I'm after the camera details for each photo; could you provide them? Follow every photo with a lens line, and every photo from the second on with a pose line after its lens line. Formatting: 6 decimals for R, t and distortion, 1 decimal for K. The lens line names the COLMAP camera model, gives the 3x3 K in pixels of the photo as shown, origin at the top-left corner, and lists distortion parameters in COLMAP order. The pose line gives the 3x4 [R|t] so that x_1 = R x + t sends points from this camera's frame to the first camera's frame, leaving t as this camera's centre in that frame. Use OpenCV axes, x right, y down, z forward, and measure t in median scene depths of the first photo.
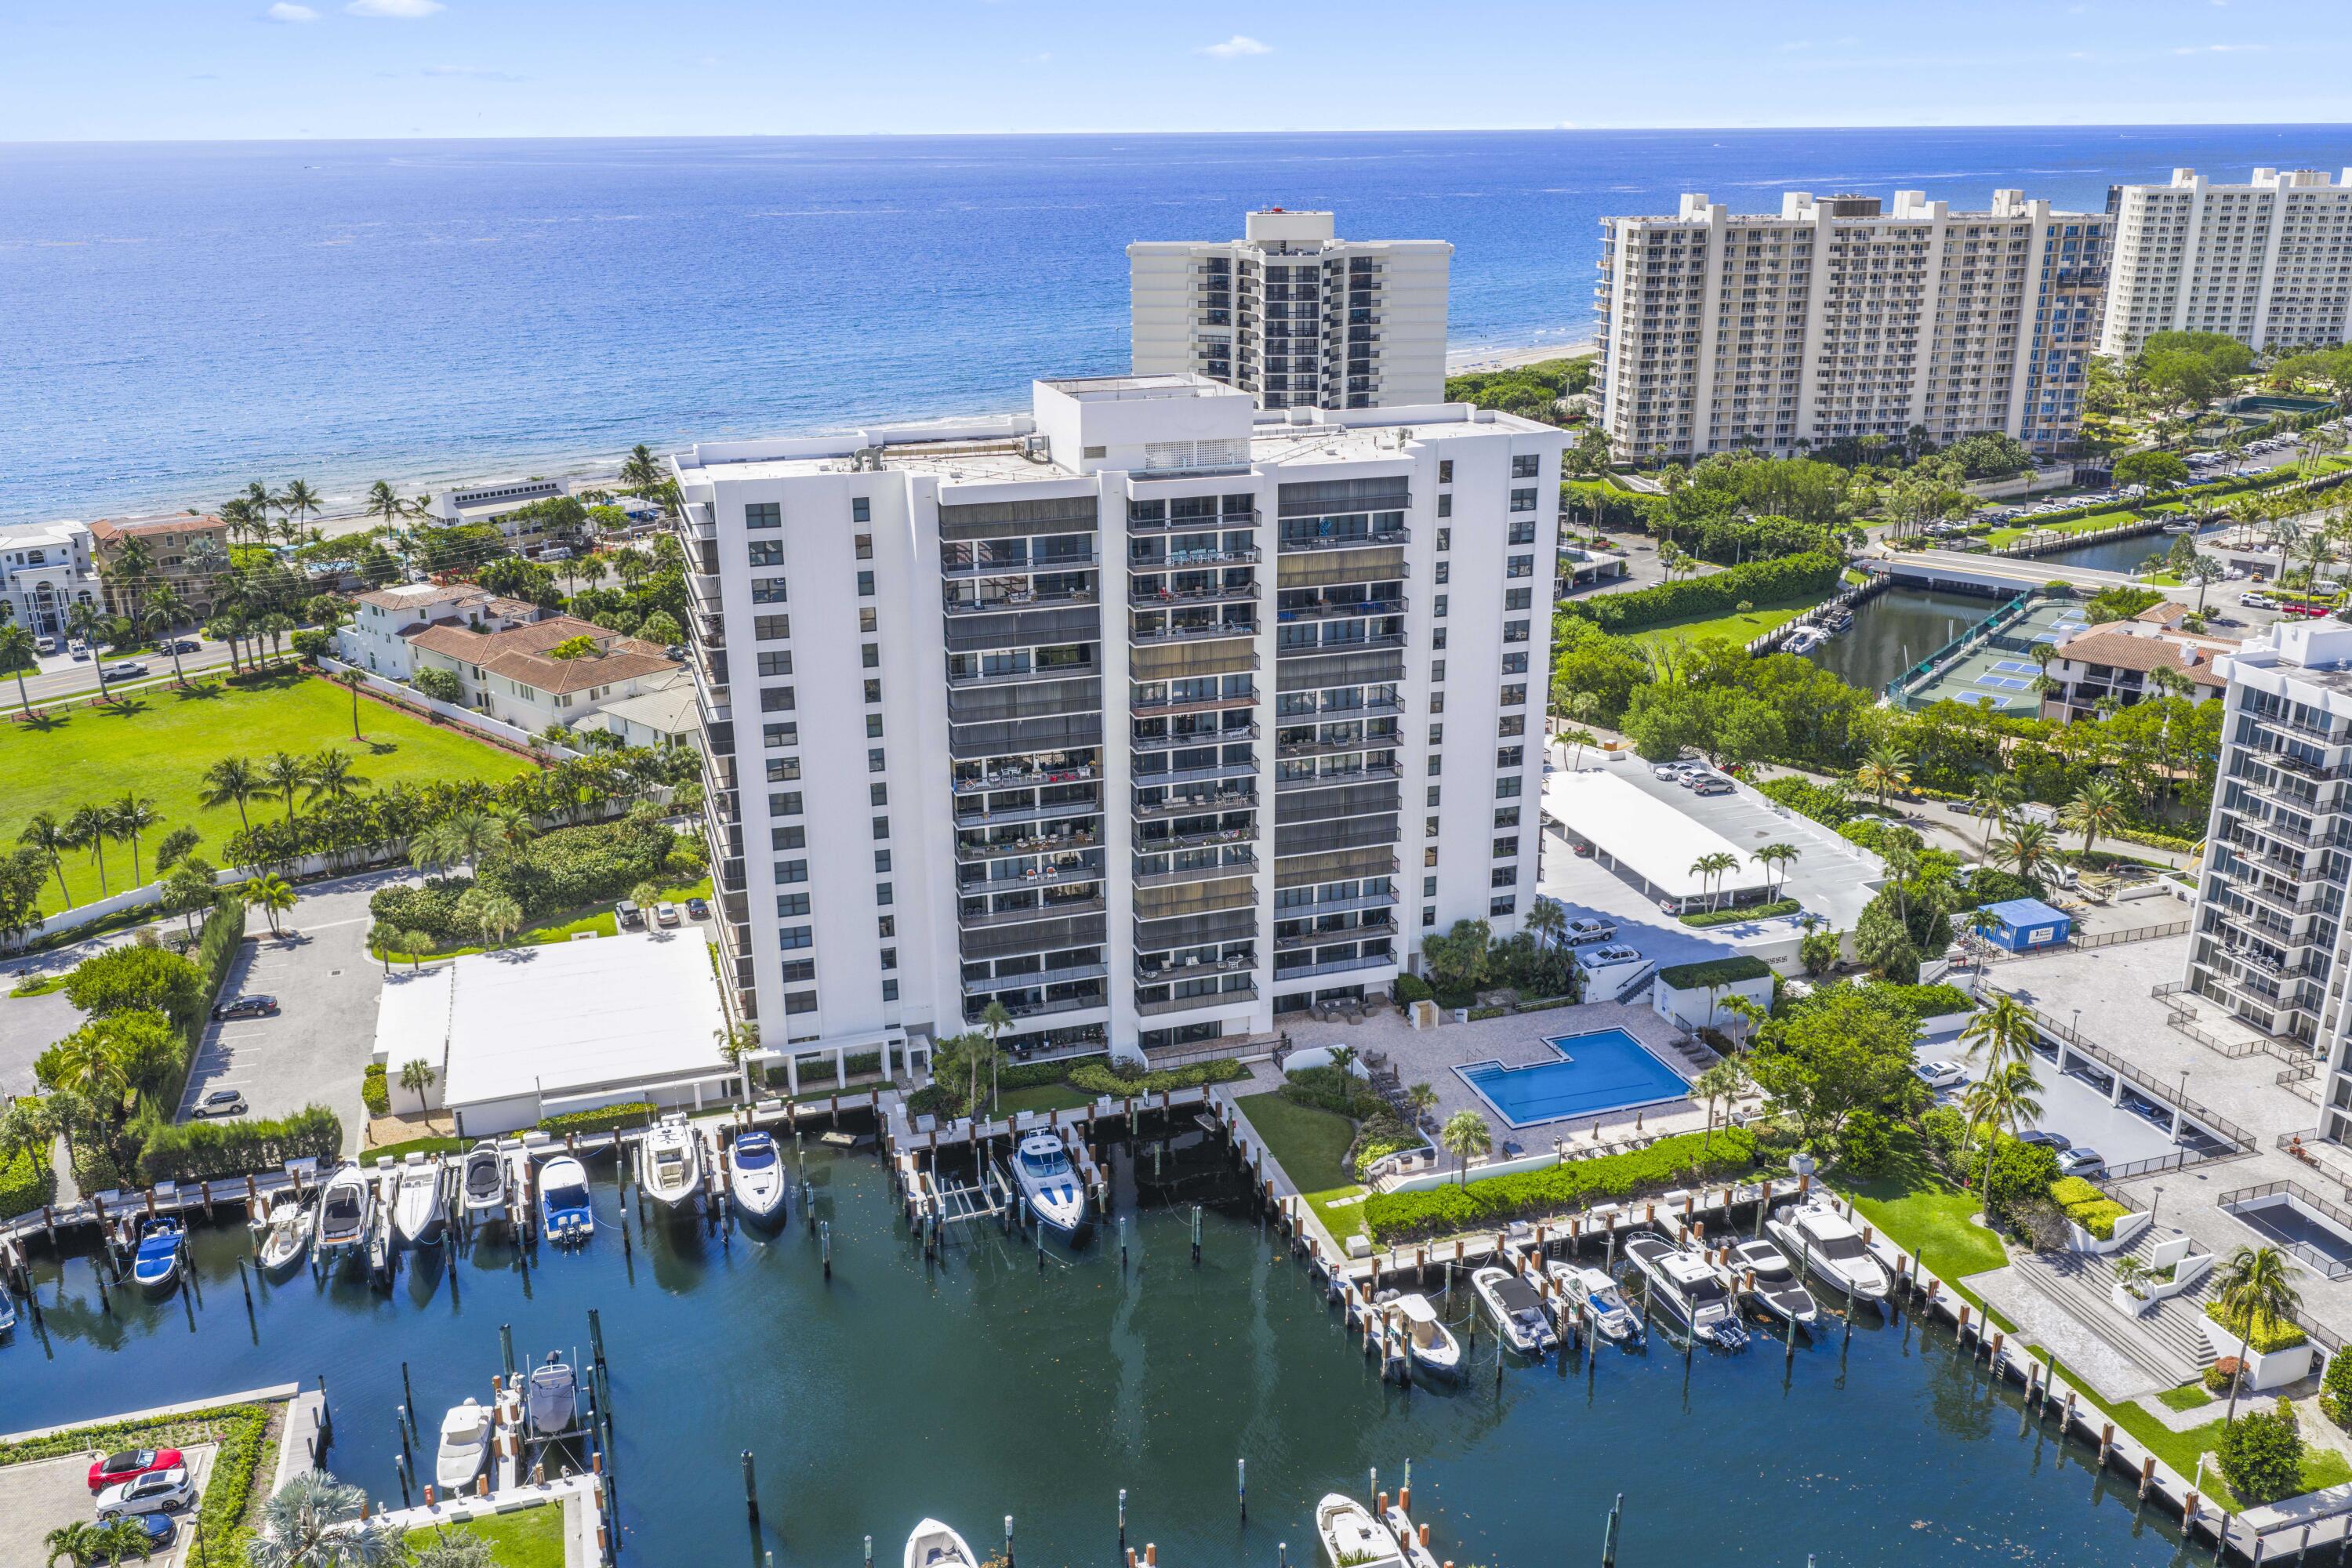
lens RADIAL K [[1938.6, 0, 1176.0], [0, 1938.6, 784.0], [0, 0, 1]] dist [0.033912, -0.068567]
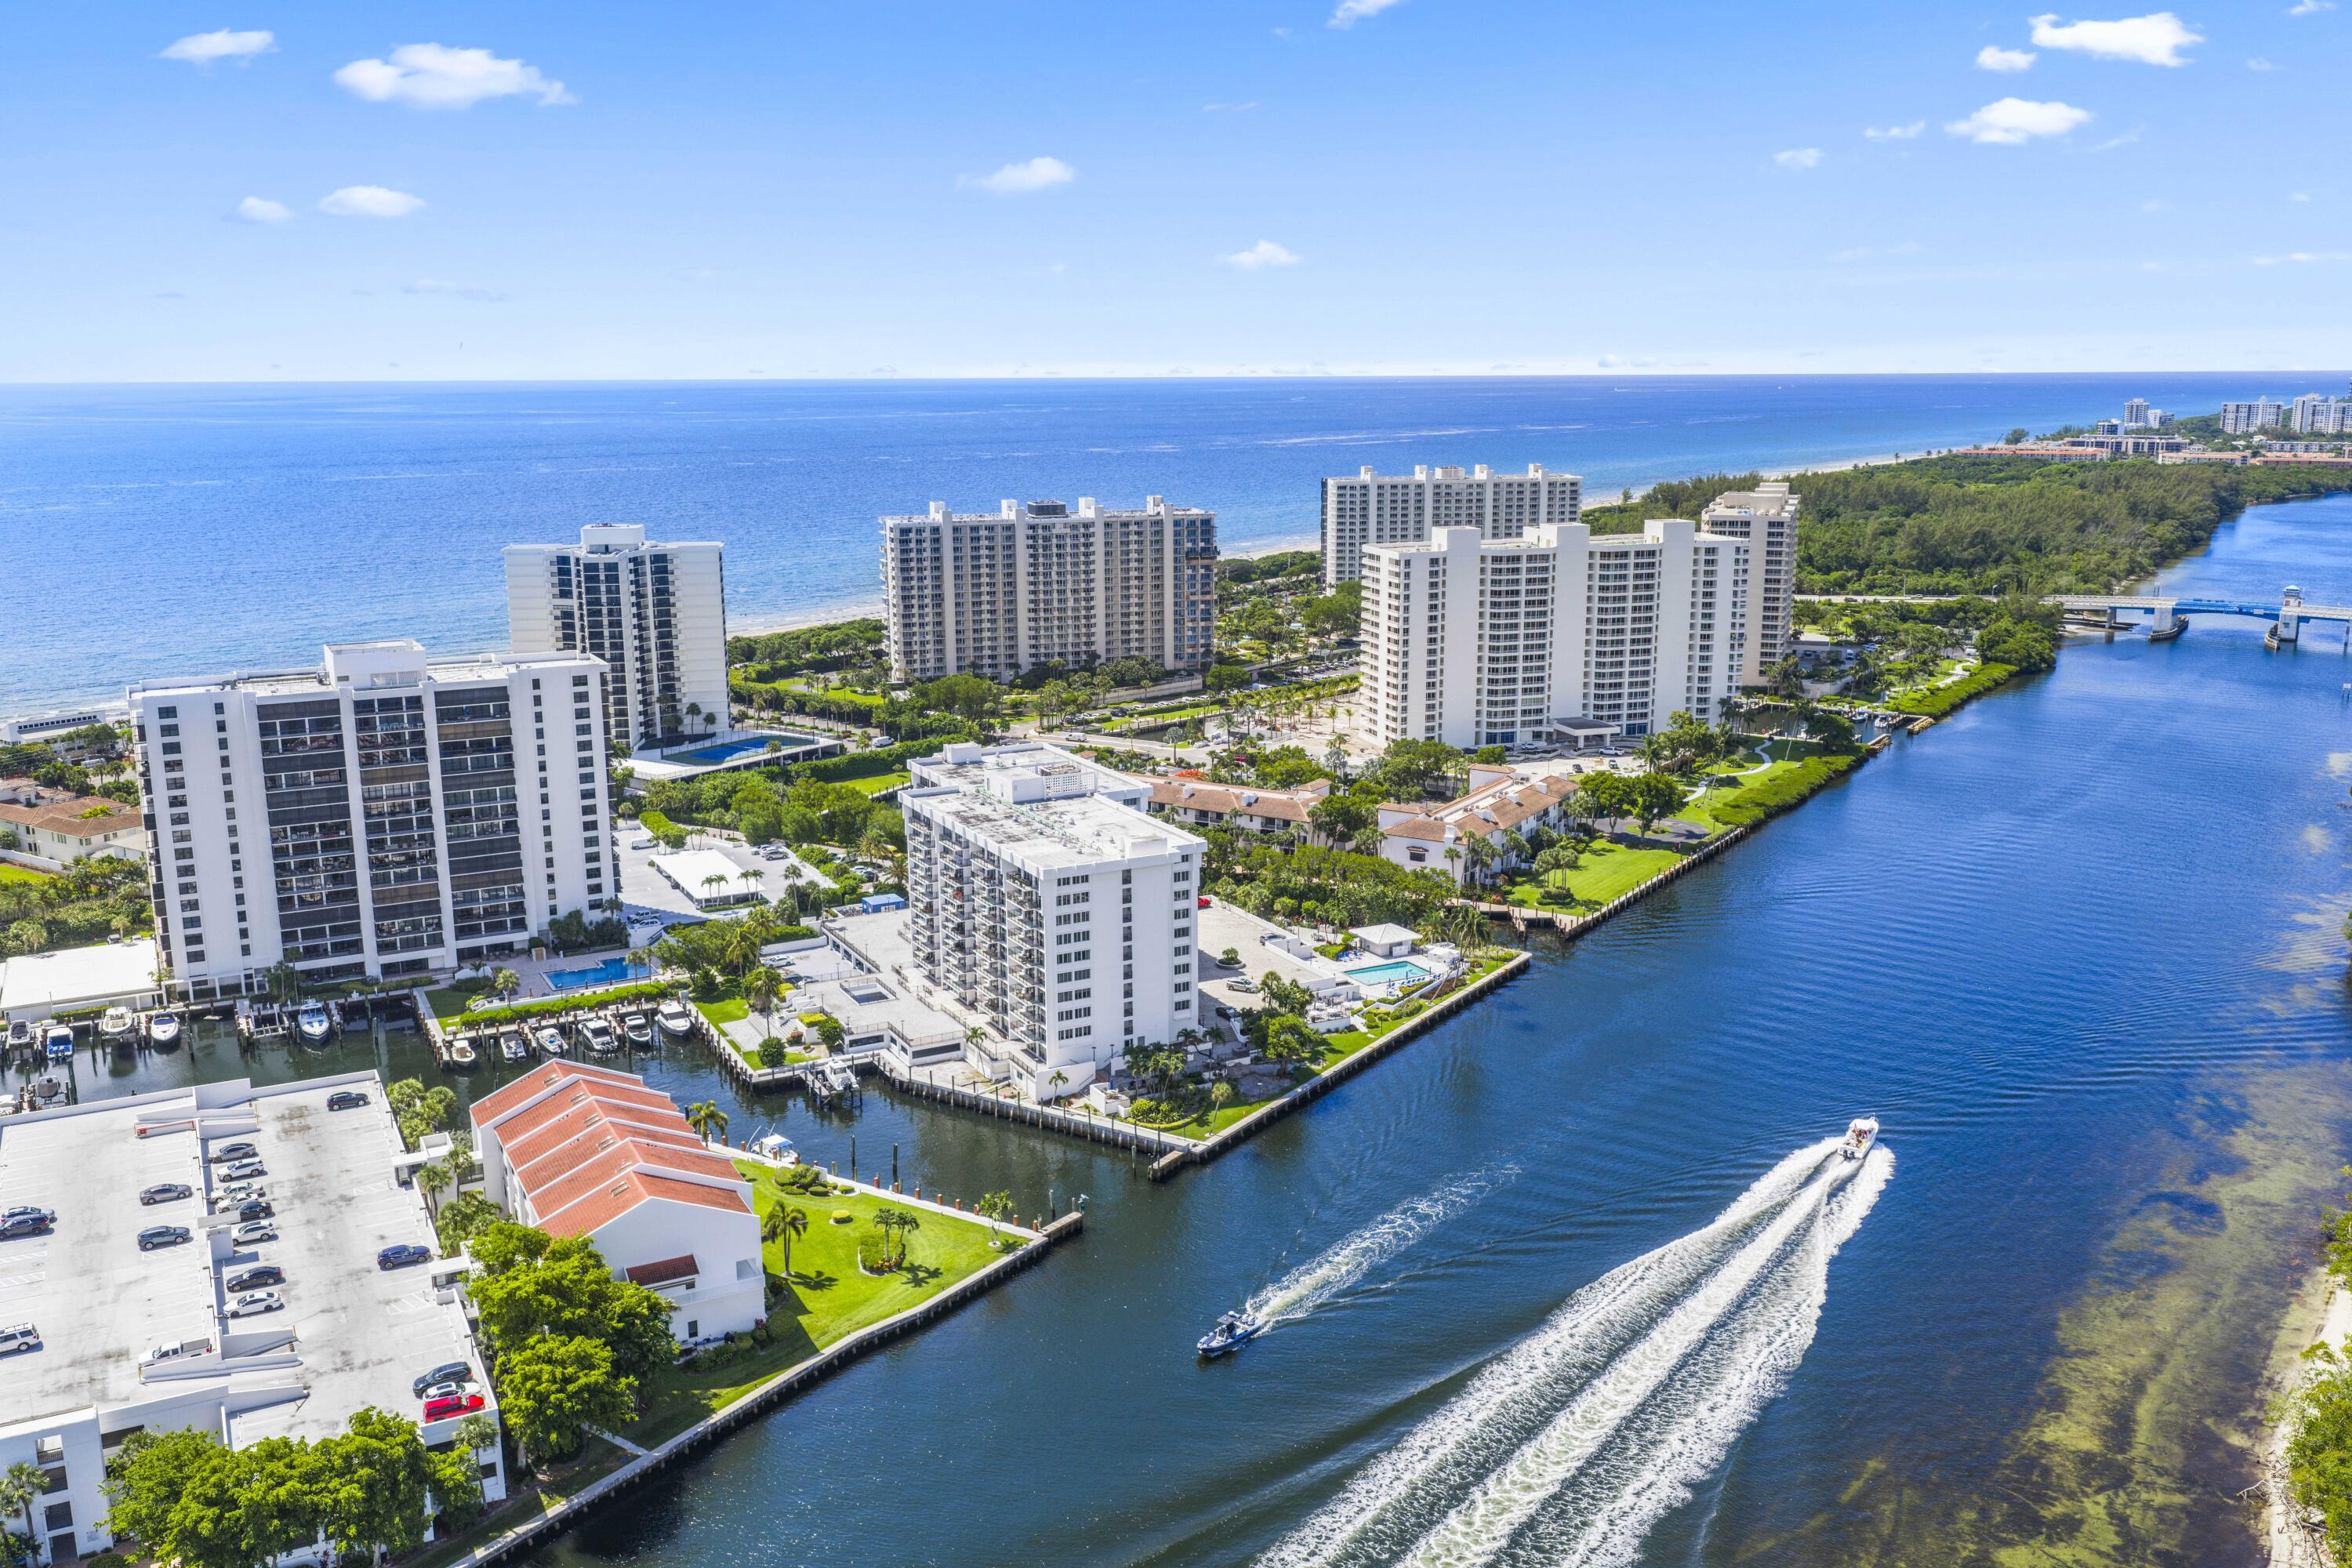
lens RADIAL K [[1942.9, 0, 1176.0], [0, 1942.9, 784.0], [0, 0, 1]] dist [0.033898, -0.058166]
pose [[0.983708, -0.035193, 0.176293, 0.437441], [0.055672, 0.992079, -0.112602, 0.213820], [-0.170934, 0.120582, 0.977876, -1.119629]]
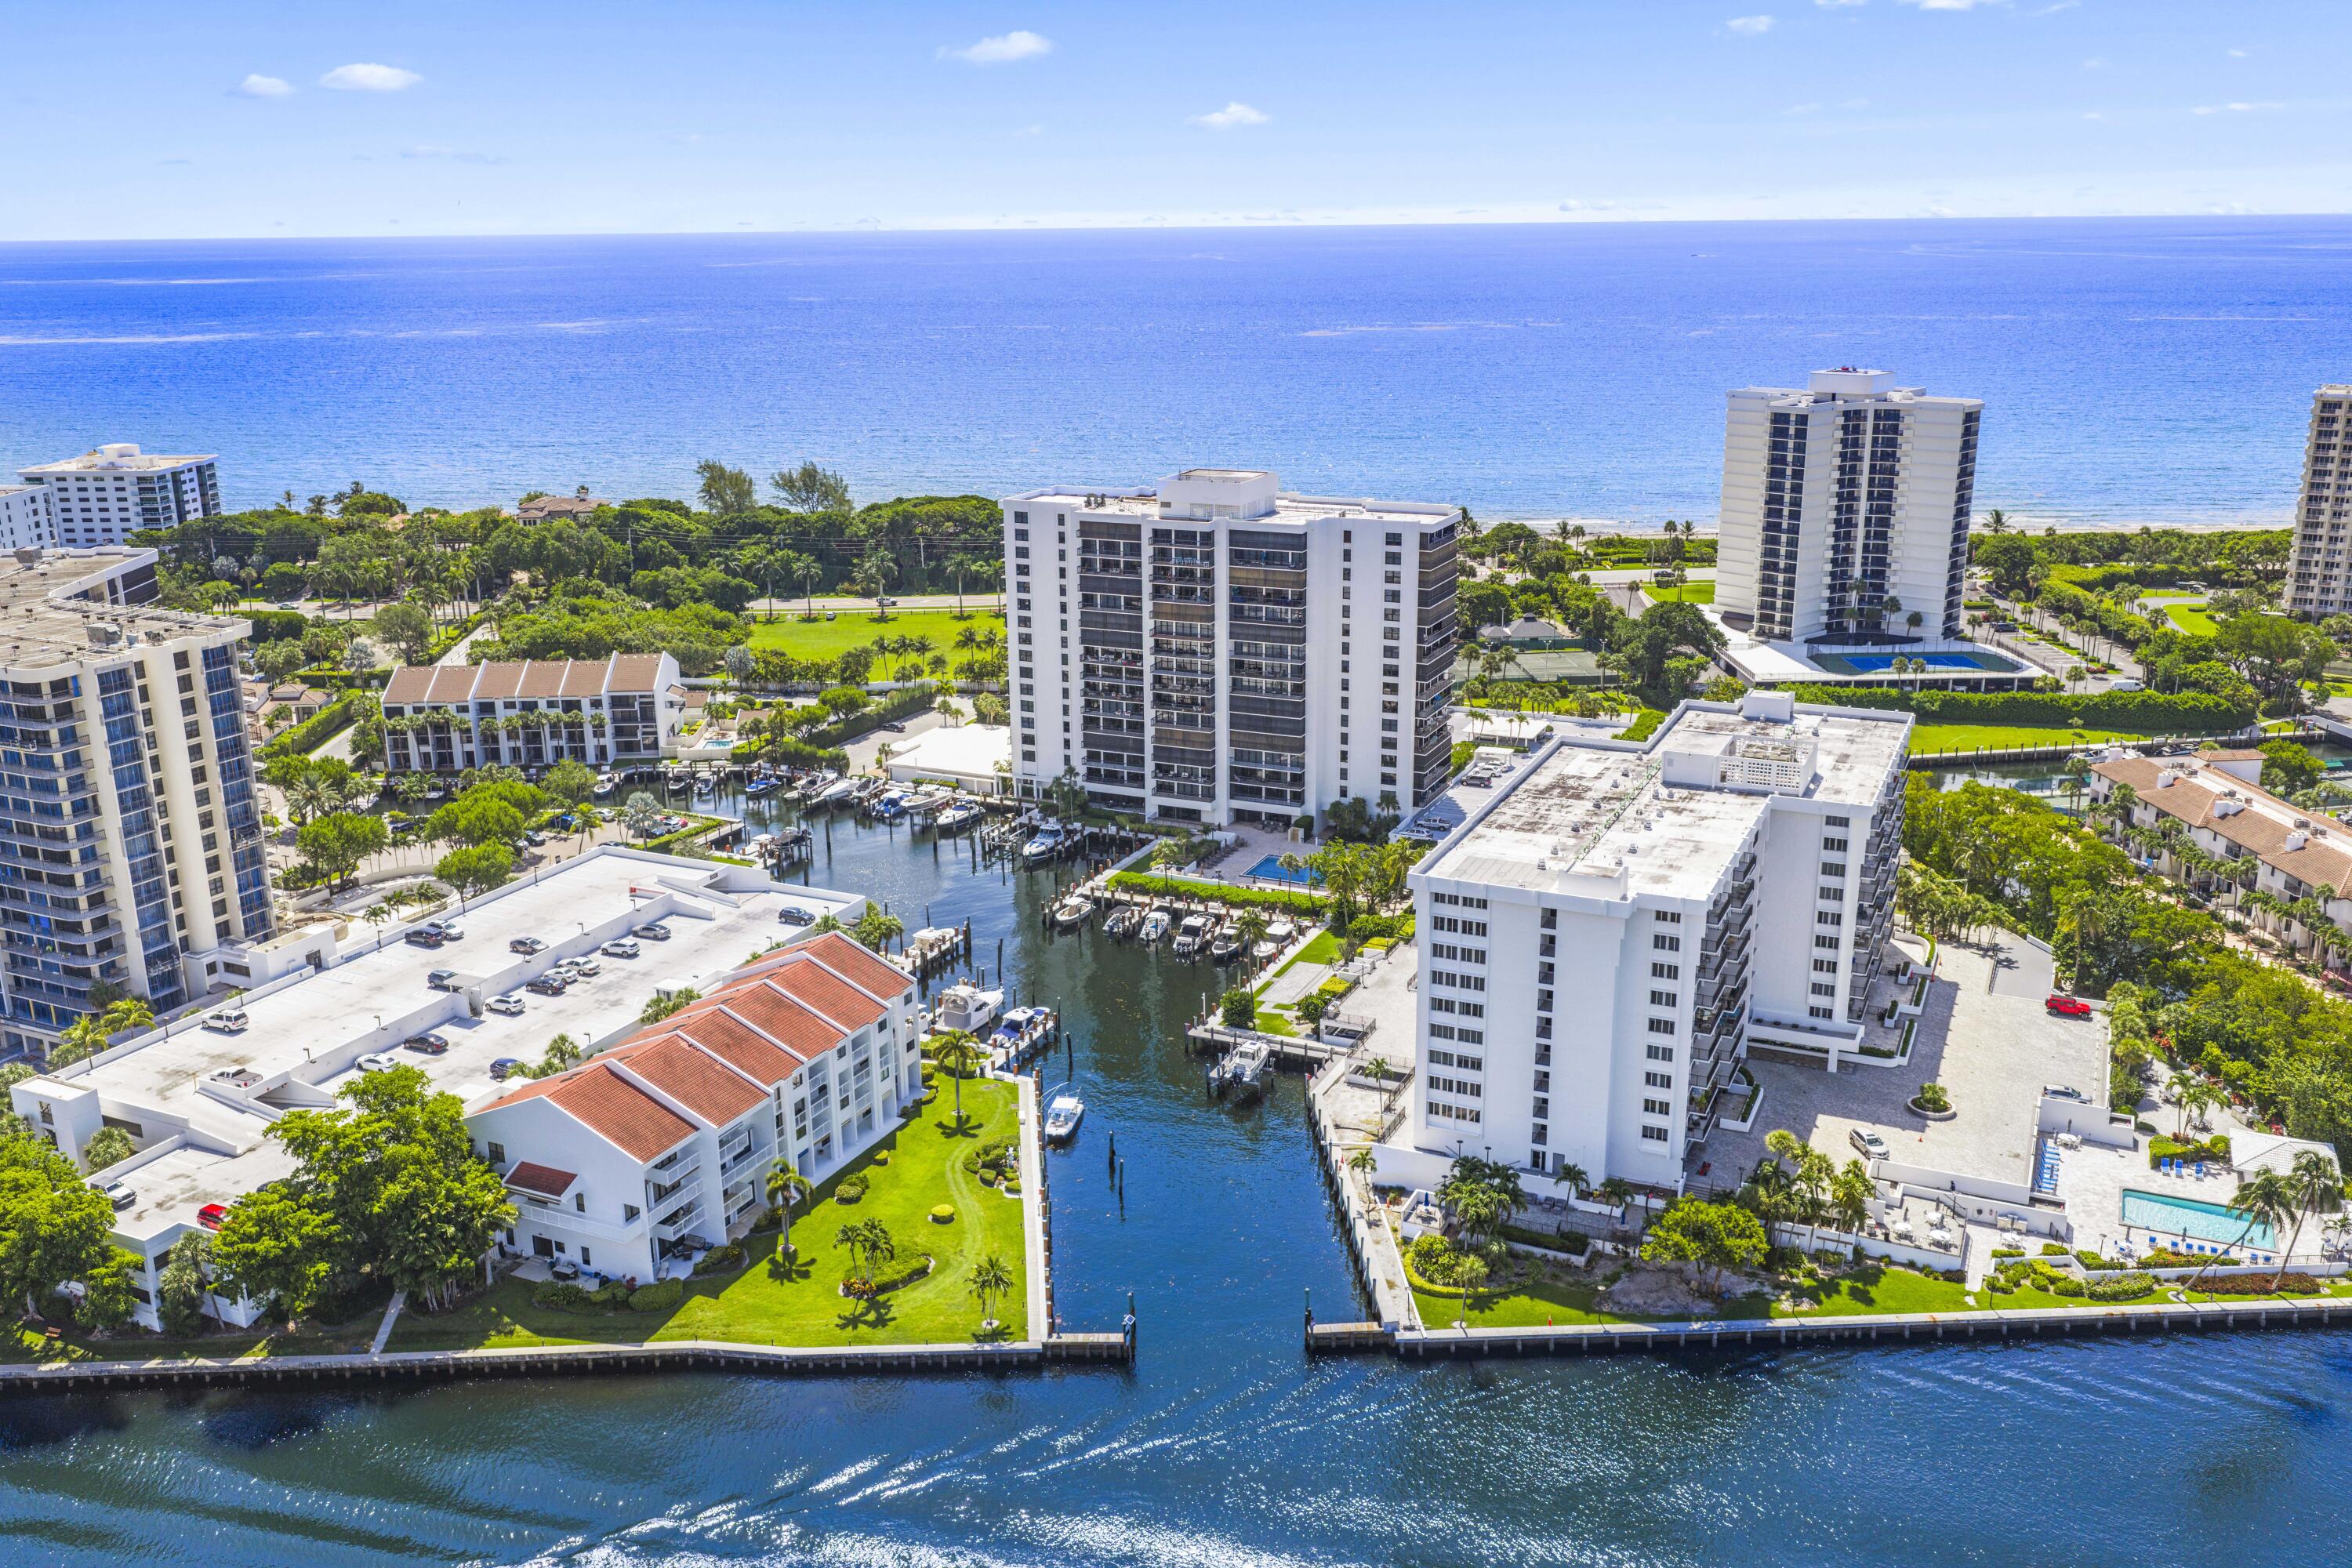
lens RADIAL K [[1977.7, 0, 1191.4], [0, 1977.7, 790.2], [0, 0, 1]] dist [0.032239, -0.069084]
pose [[0.735850, 0.187938, -0.650541, 1.276547], [-0.213032, 0.976183, 0.041046, 0.024880], [0.642761, 0.108382, 0.758361, -0.465491]]
